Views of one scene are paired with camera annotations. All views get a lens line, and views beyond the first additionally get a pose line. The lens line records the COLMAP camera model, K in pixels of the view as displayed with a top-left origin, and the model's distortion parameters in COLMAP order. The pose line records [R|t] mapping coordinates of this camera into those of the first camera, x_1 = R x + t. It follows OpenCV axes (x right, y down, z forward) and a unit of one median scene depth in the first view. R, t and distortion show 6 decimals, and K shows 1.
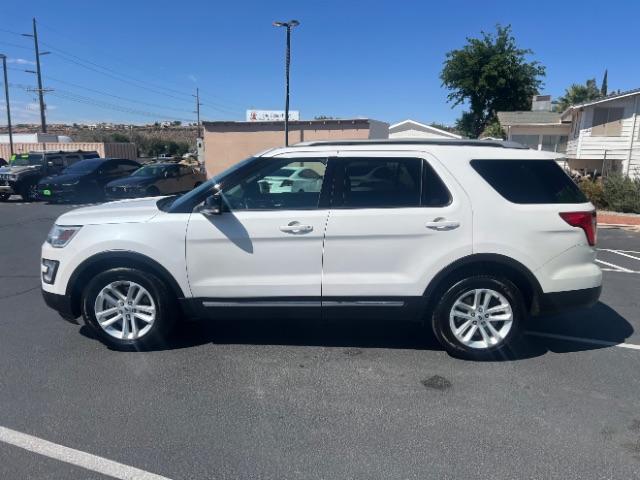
lens RADIAL K [[483.5, 0, 320.0], [0, 483.5, 240.0], [0, 0, 1]] dist [0.000336, 0.007042]
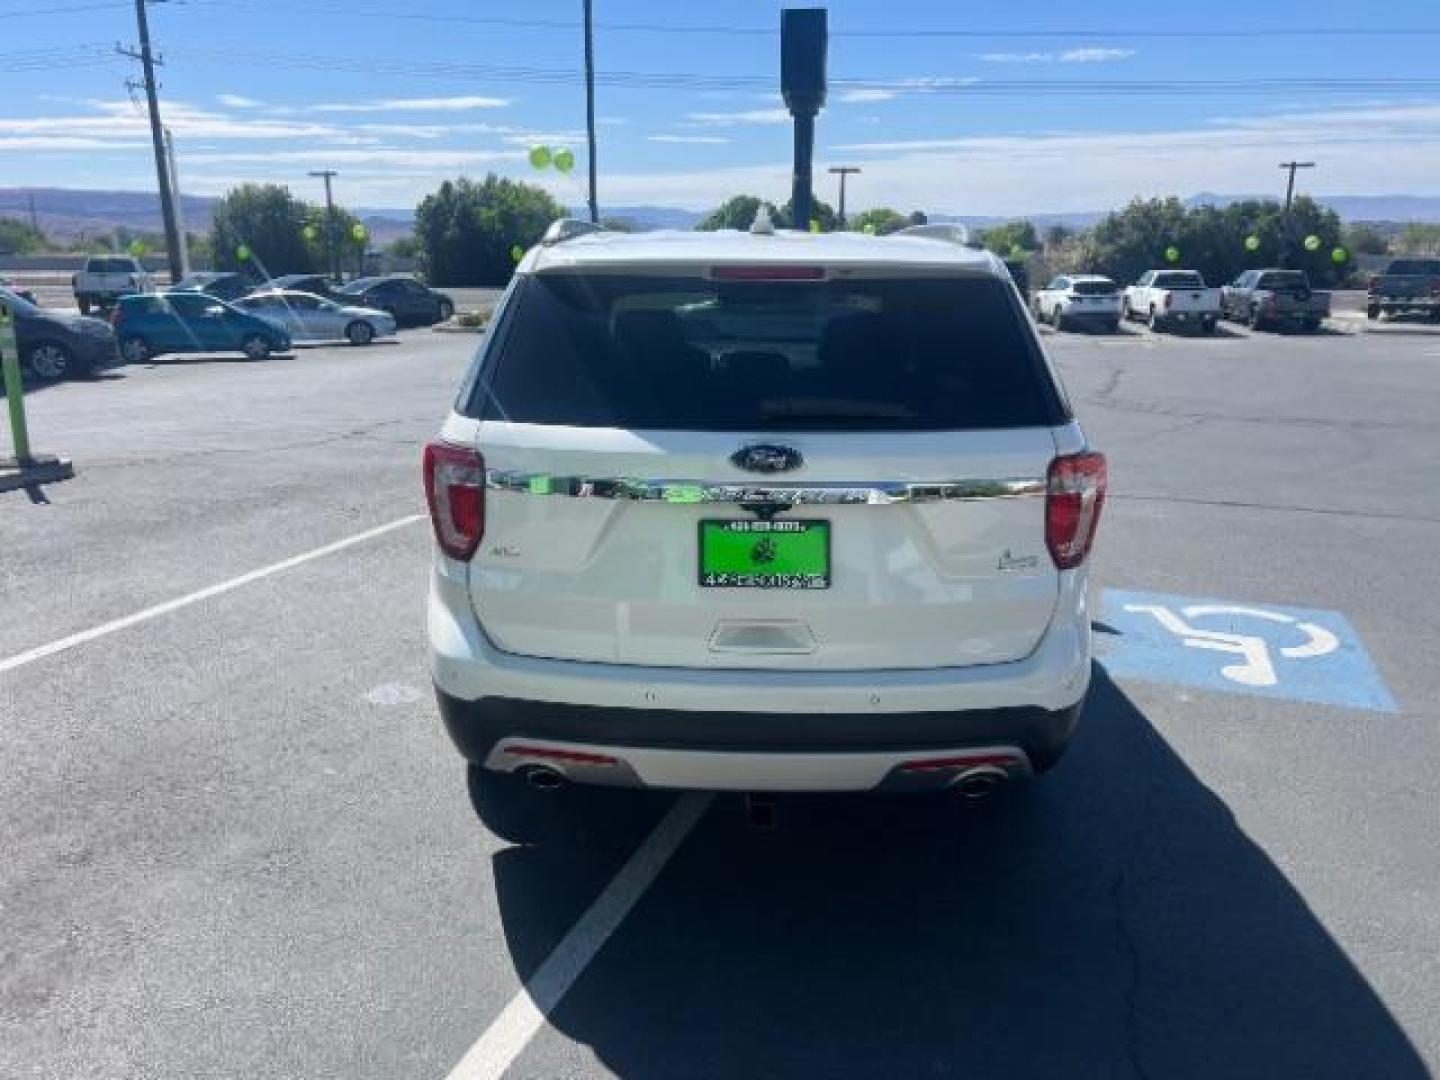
lens RADIAL K [[1075.9, 0, 720.0], [0, 1075.9, 540.0], [0, 0, 1]] dist [0.049266, -0.053051]
pose [[0.016178, 0.239682, -0.970717, 0.218453], [-0.178942, 0.955864, 0.233032, -0.033662], [0.983727, 0.169932, 0.058353, 0.200085]]
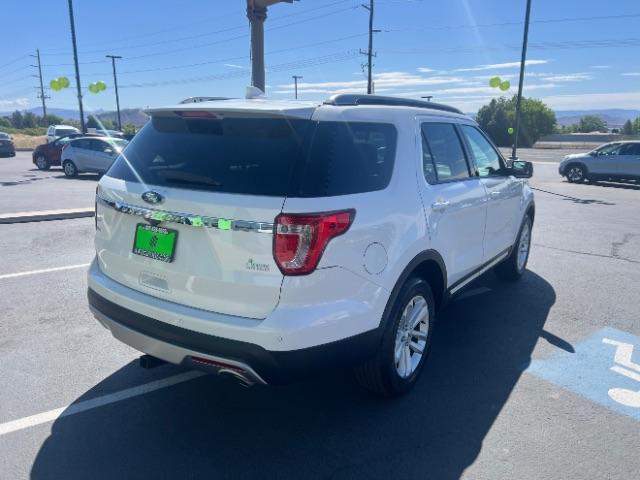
lens RADIAL K [[483.5, 0, 320.0], [0, 483.5, 240.0], [0, 0, 1]] dist [0.000336, 0.007042]
pose [[-0.553425, 0.162561, -0.816881, 0.177306], [-0.165860, 0.939616, 0.299353, -0.046014], [0.816218, 0.301157, -0.493045, 0.295887]]
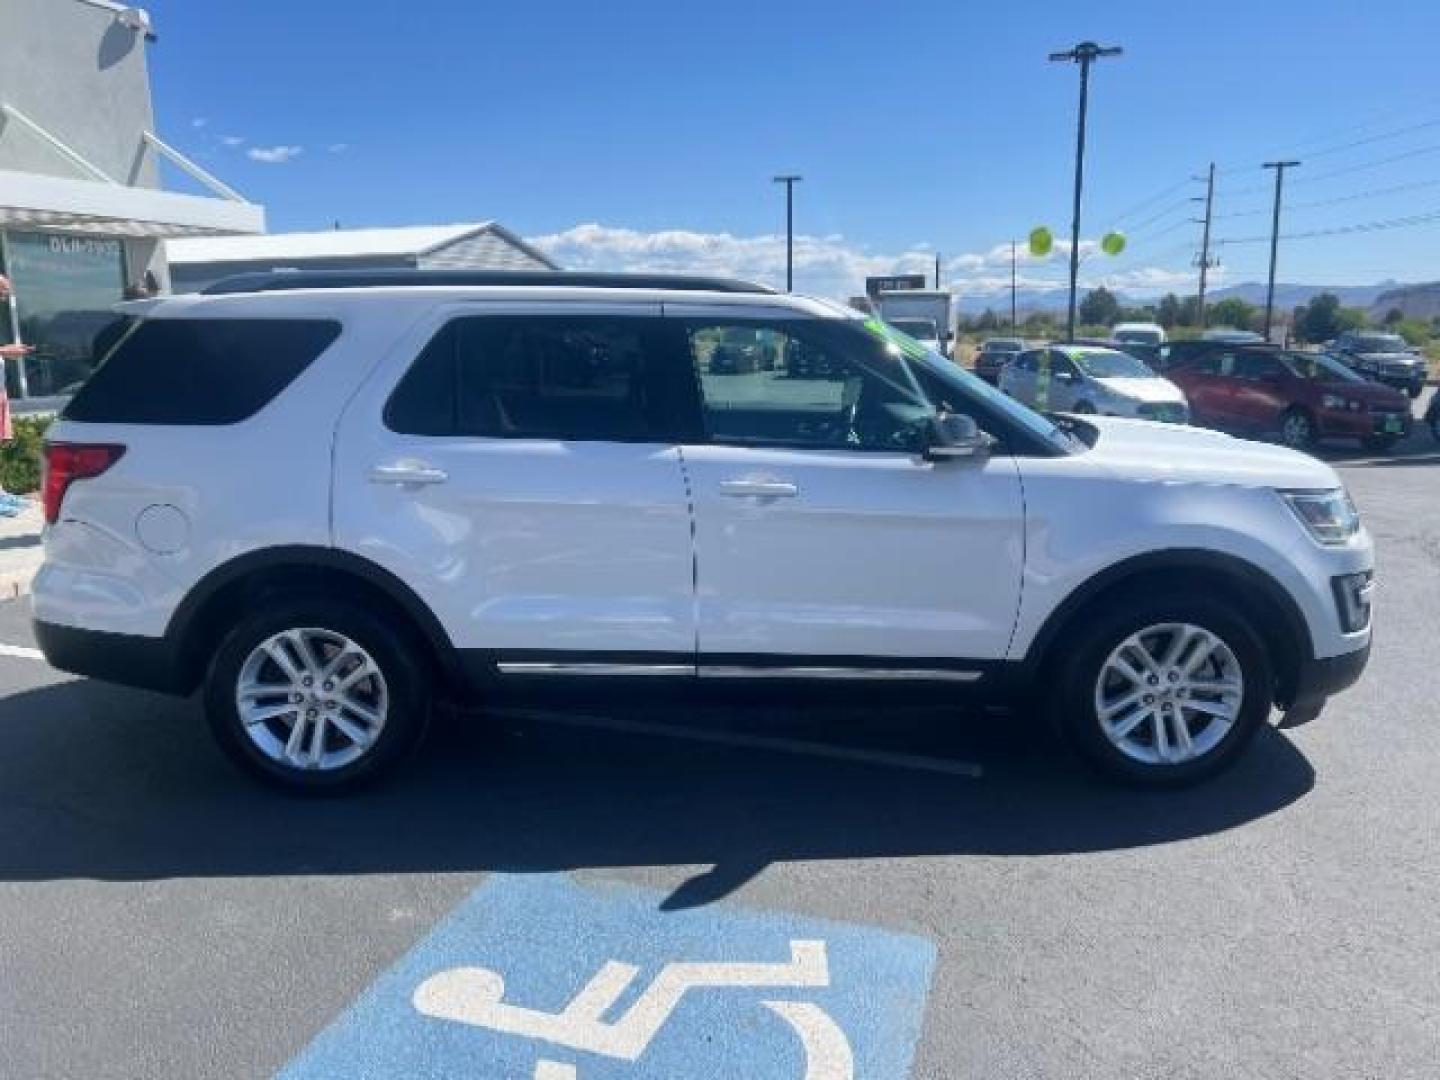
lens RADIAL K [[1075.8, 0, 724.4], [0, 1075.8, 528.0], [0, 0, 1]] dist [0.063363, -0.073213]
pose [[-0.999553, -0.004439, -0.029579, 0.002433], [-0.014511, 0.936711, 0.349803, -0.069319], [0.026154, 0.350075, -0.936356, 0.407179]]
